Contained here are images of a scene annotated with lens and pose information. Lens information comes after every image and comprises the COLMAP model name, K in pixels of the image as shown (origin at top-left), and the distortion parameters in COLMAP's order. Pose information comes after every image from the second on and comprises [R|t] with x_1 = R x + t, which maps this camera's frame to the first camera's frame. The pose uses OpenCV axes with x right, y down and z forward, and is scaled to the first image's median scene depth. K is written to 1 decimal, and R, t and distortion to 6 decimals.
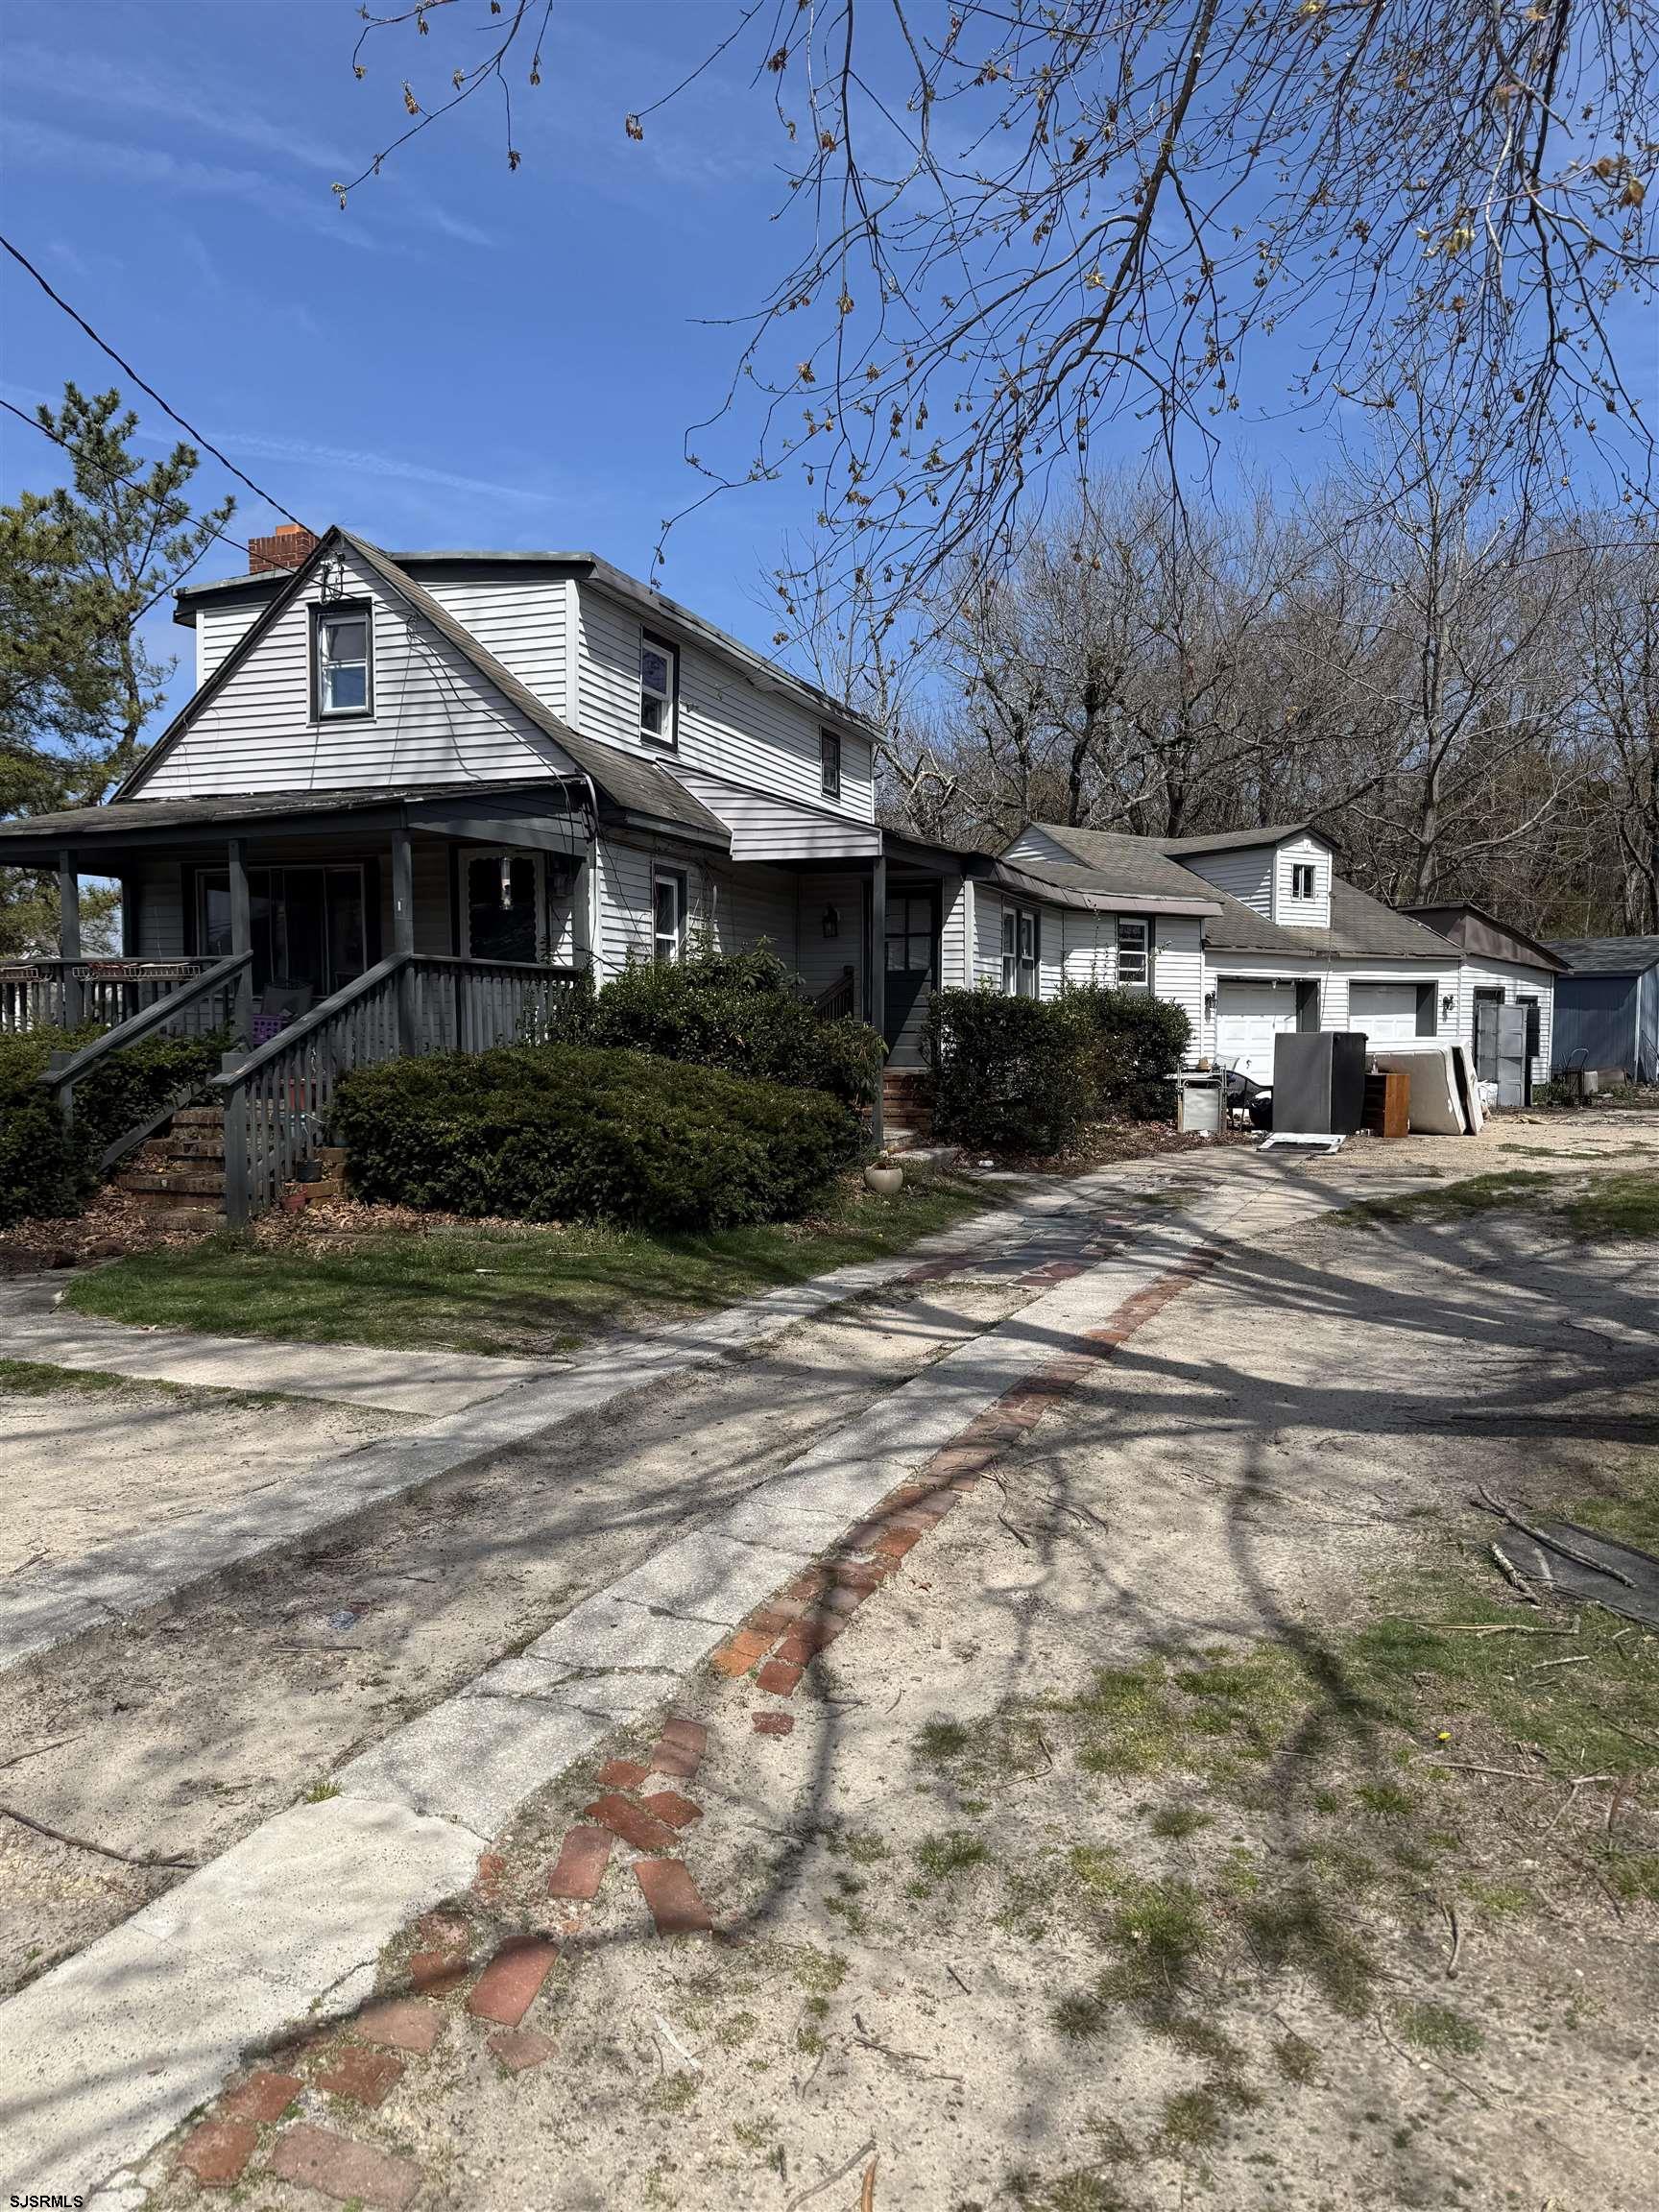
lens RADIAL K [[1629.2, 0, 844.0], [0, 1629.2, 1133.0], [0, 0, 1]] dist [0.090495, -0.058237]
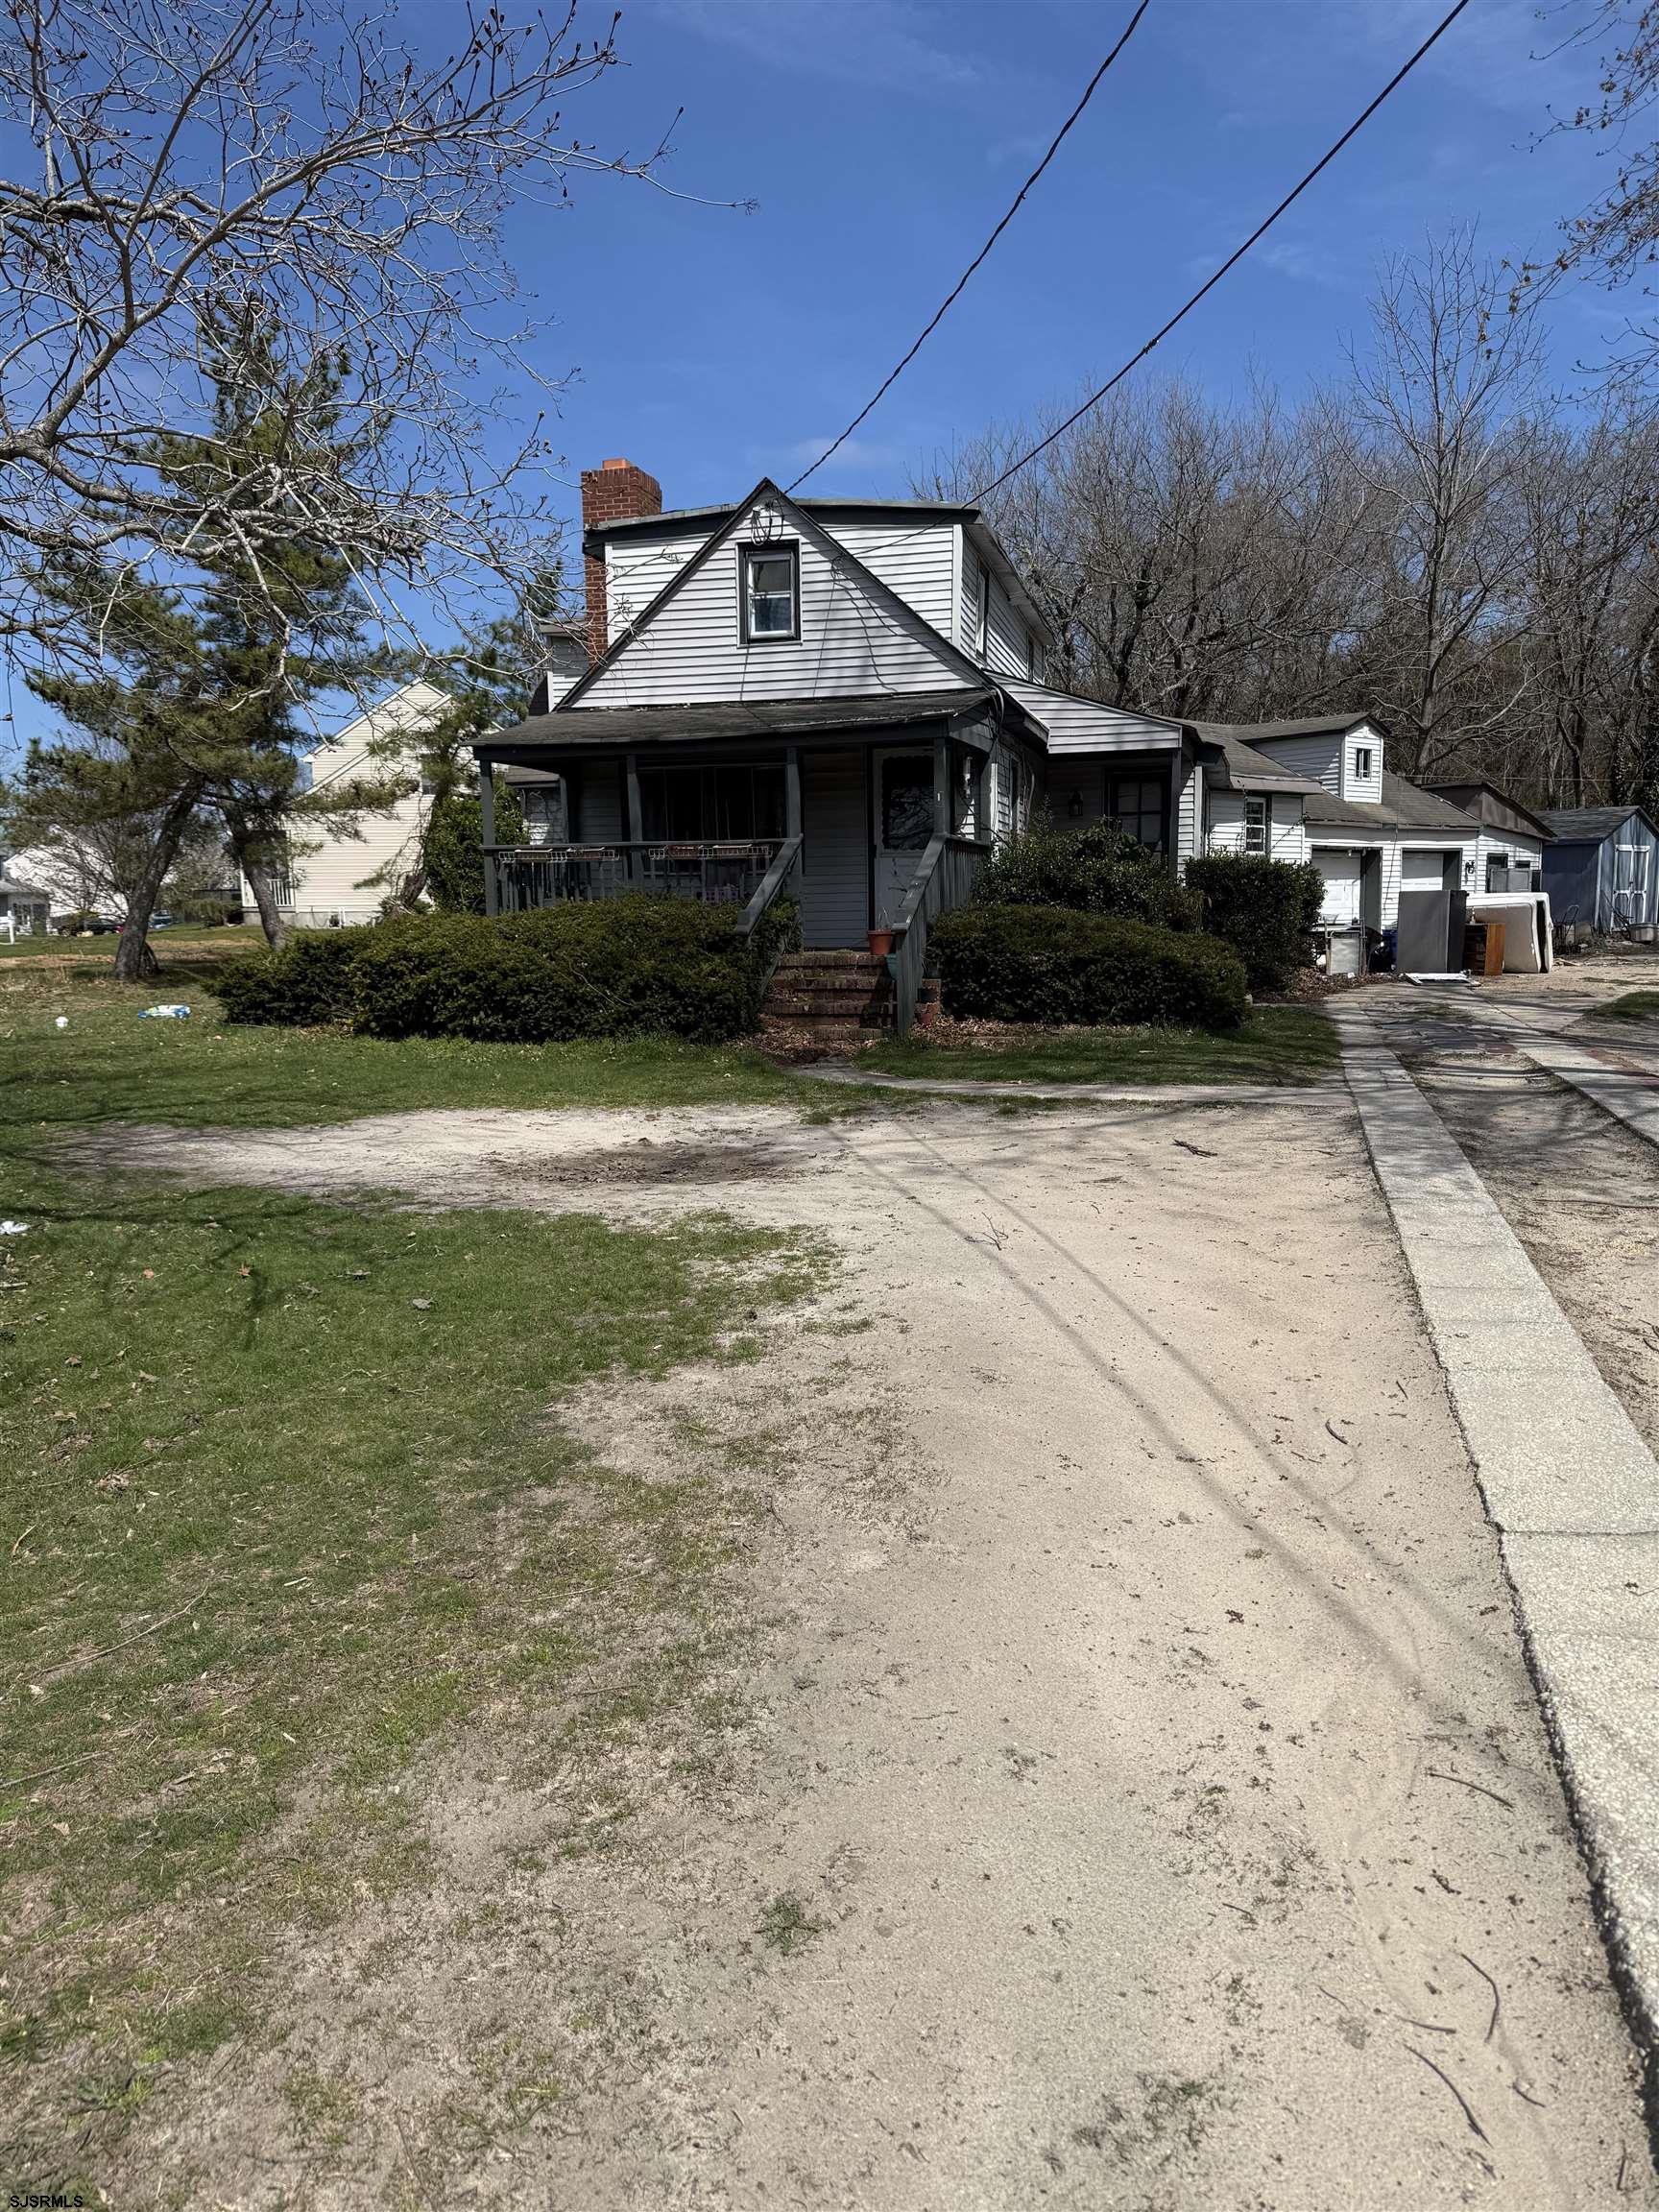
lens RADIAL K [[1629.2, 0, 875.3], [0, 1629.2, 1152.6], [0, 0, 1]] dist [0.090495, -0.058237]
pose [[0.992698, -0.035314, 0.115340, -0.349602], [0.025768, 0.996197, 0.083232, 0.026004], [-0.117841, -0.079652, 0.989833, -0.229475]]
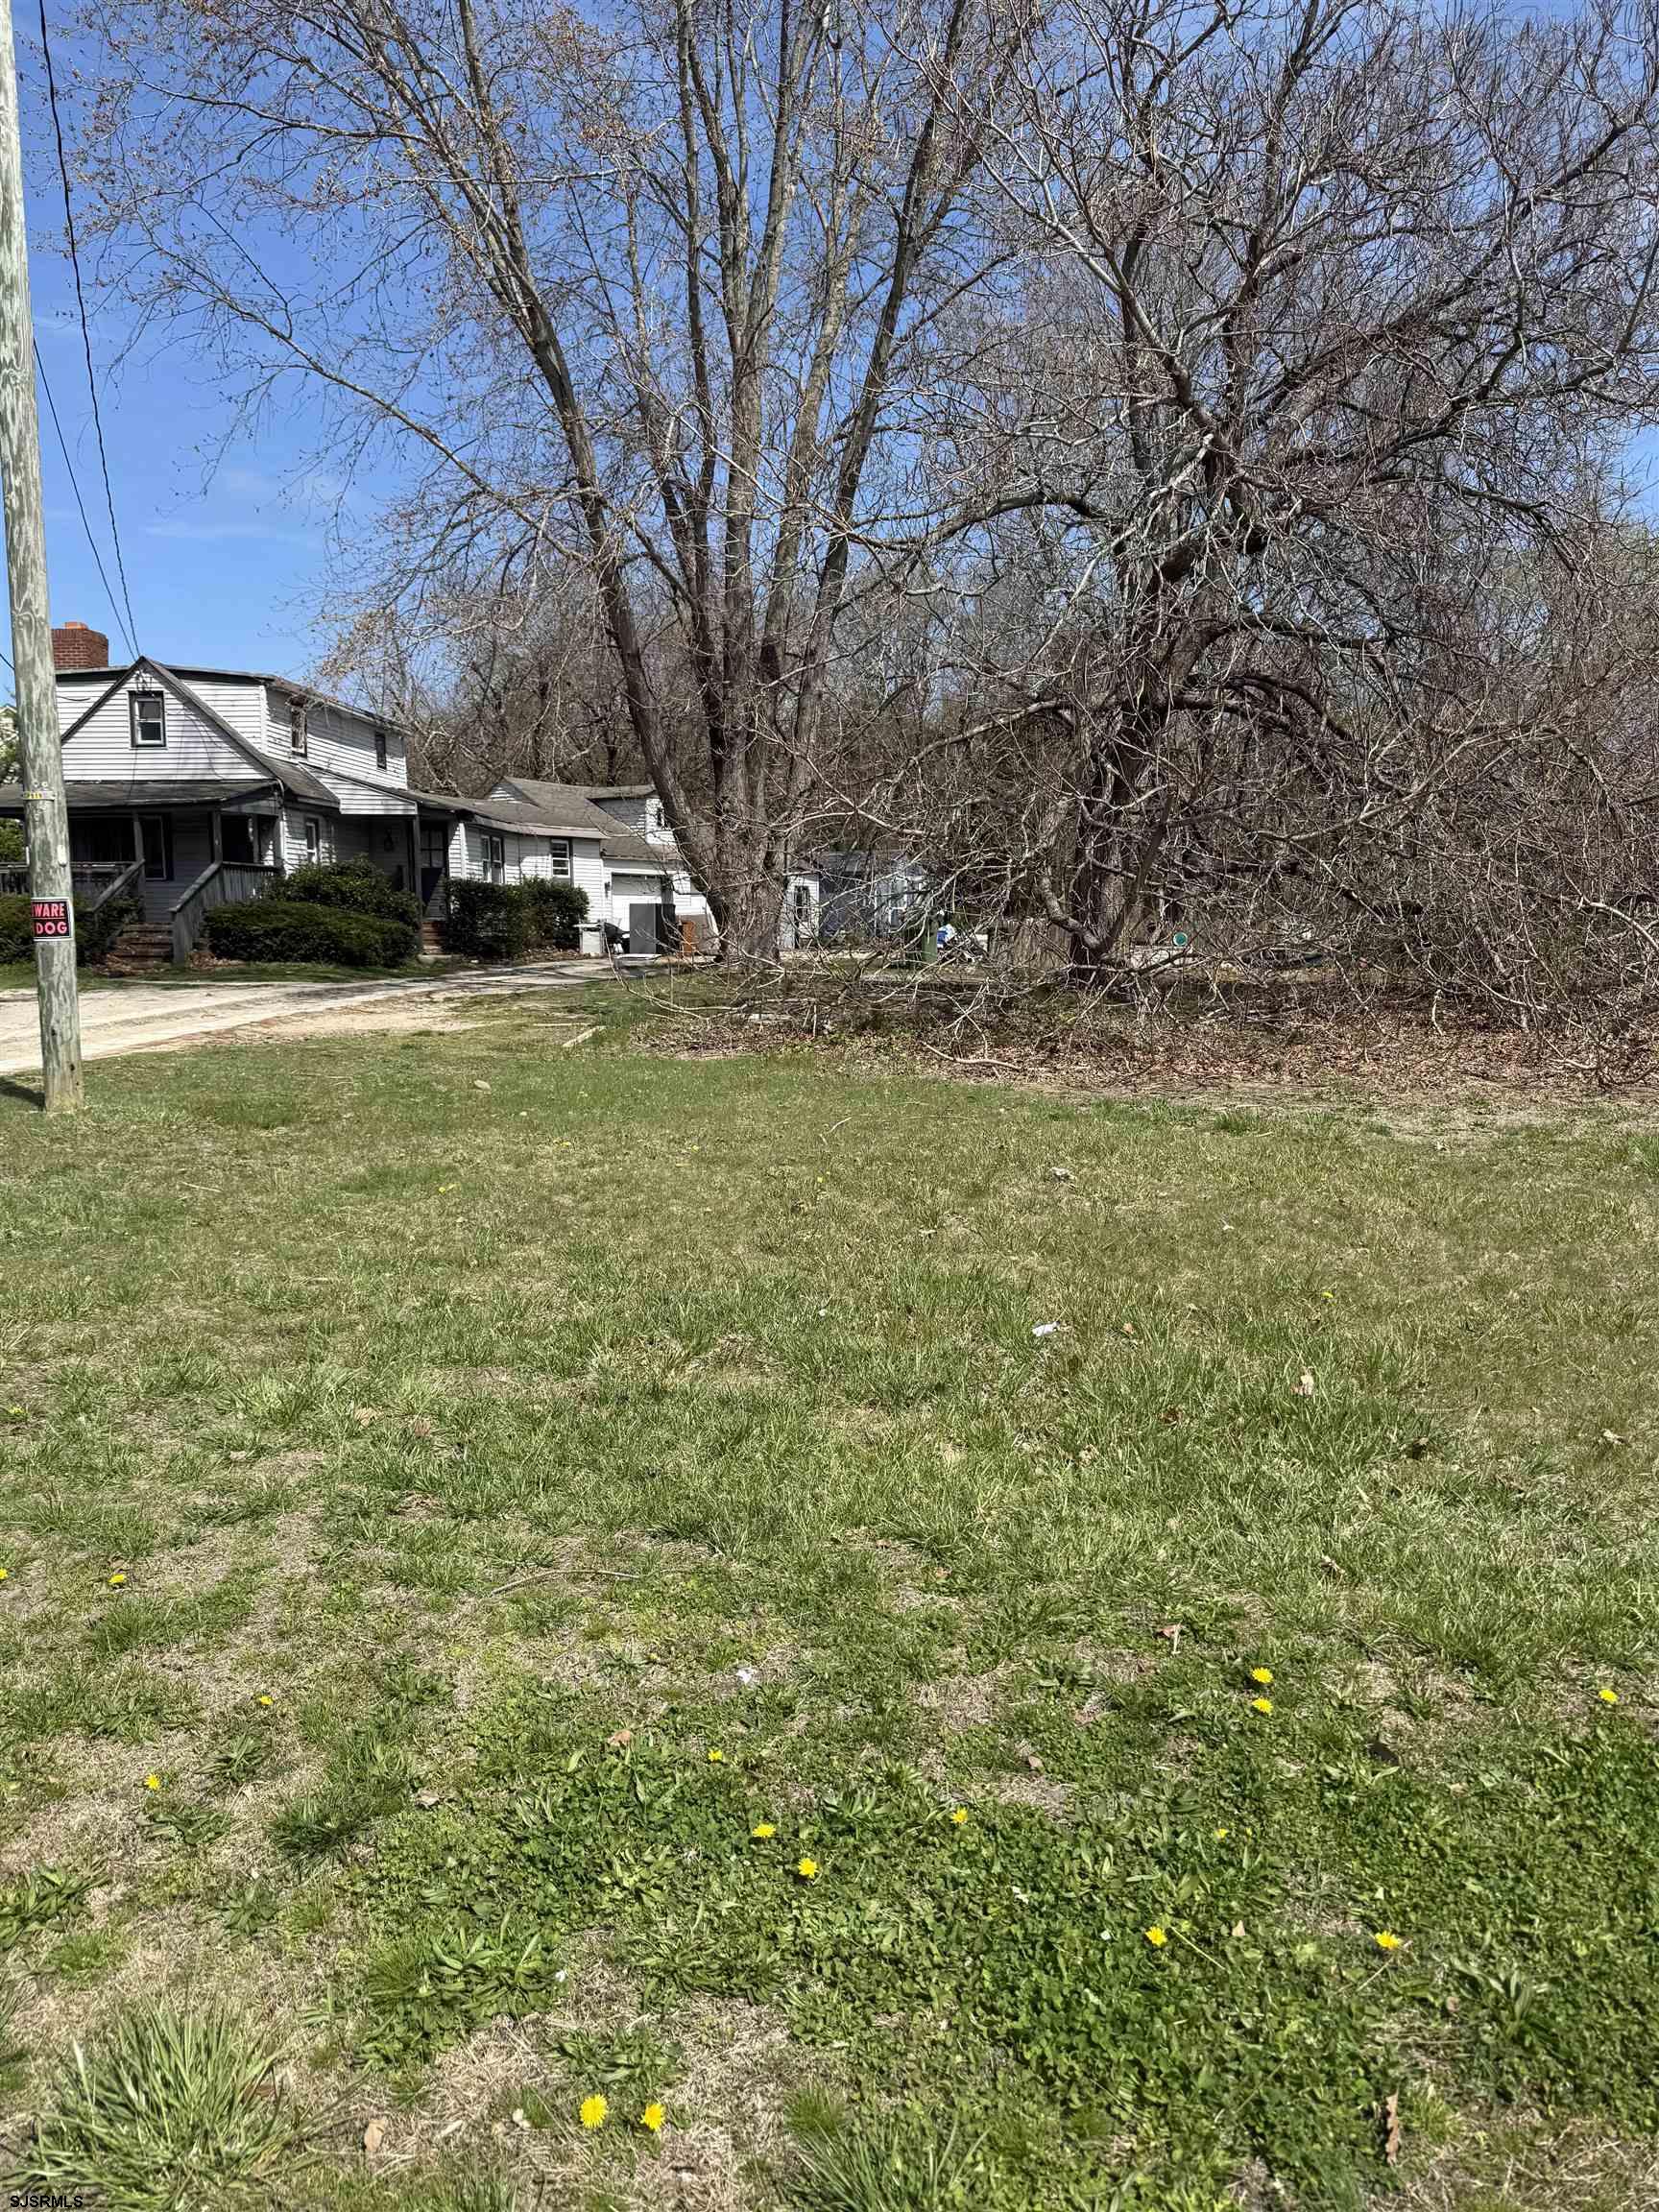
lens RADIAL K [[1629.2, 0, 836.2], [0, 1629.2, 1118.8], [0, 0, 1]] dist [0.090495, -0.058237]
pose [[0.960435, -0.040014, 0.275614, -0.057272], [0.025185, 0.998049, 0.057134, 0.115332], [-0.277363, -0.047933, 0.959569, -1.199266]]
